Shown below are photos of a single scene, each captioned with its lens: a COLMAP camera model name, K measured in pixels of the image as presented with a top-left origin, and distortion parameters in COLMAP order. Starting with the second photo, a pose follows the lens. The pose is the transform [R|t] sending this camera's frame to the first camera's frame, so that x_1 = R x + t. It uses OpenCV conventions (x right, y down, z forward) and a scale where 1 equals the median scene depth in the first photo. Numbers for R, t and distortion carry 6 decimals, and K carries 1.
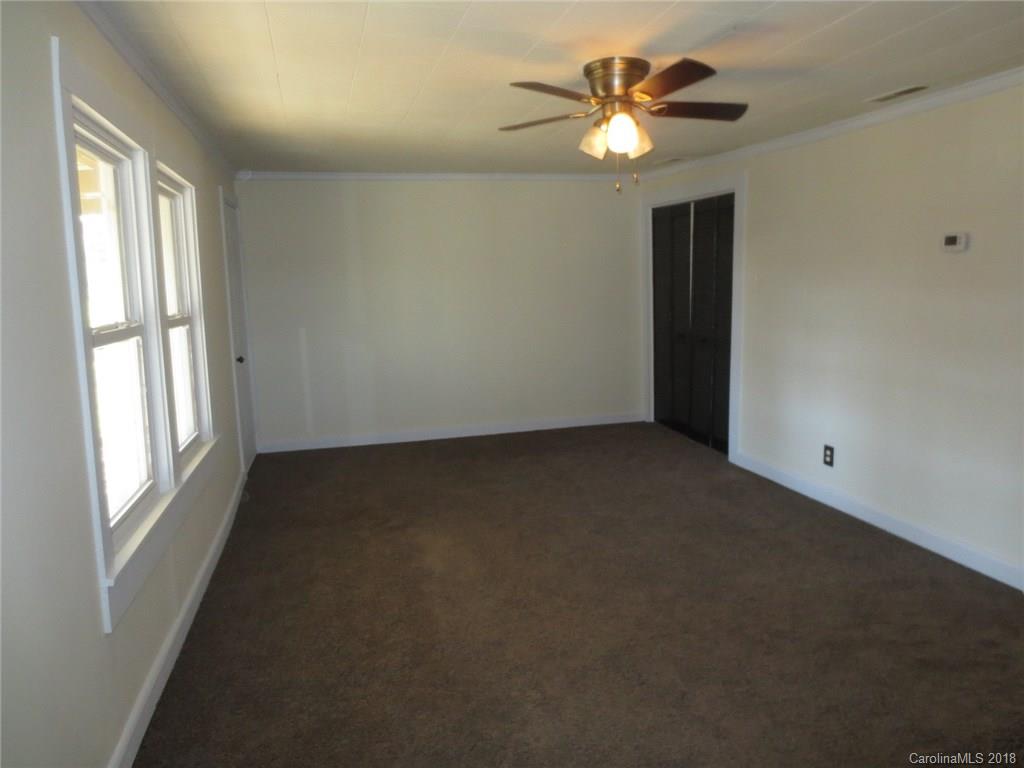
lens RADIAL K [[722.5, 0, 510.7], [0, 722.5, 382.5], [0, 0, 1]] dist [-0.036847, 0.011385]
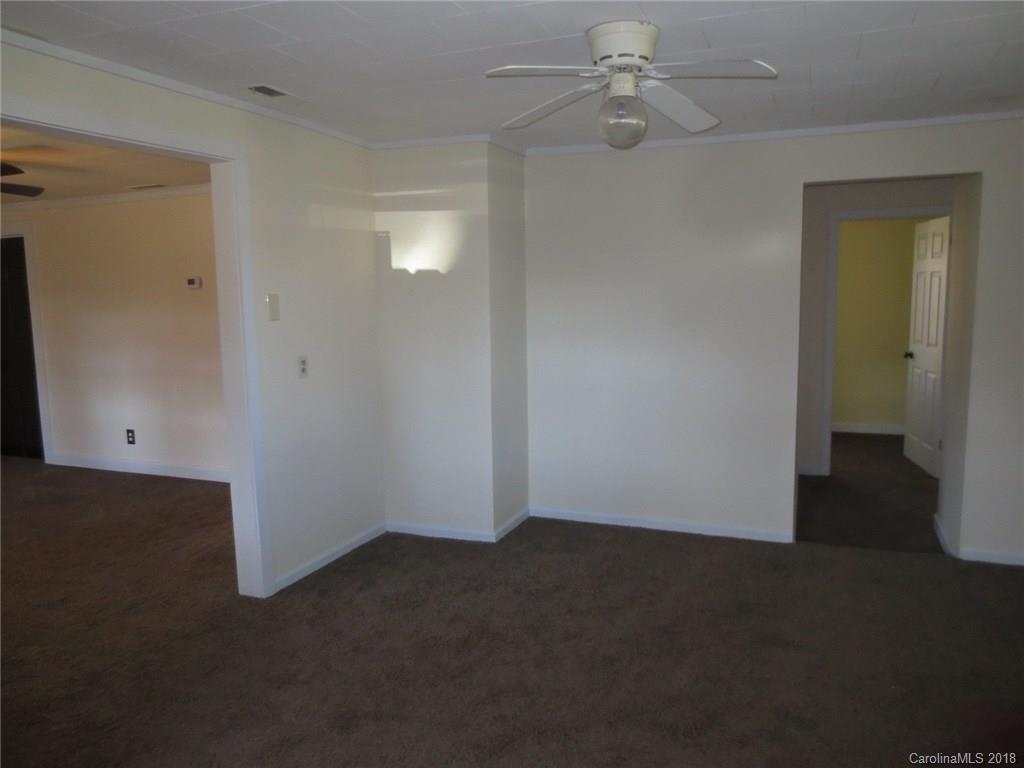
lens RADIAL K [[722.5, 0, 511.2], [0, 722.5, 385.0], [0, 0, 1]] dist [-0.036847, 0.011385]
pose [[0.604533, -0.086213, 0.791901, -0.184313], [0.119999, 0.992638, 0.016460, 0.068947], [-0.787489, 0.085077, 0.610428, -0.399740]]
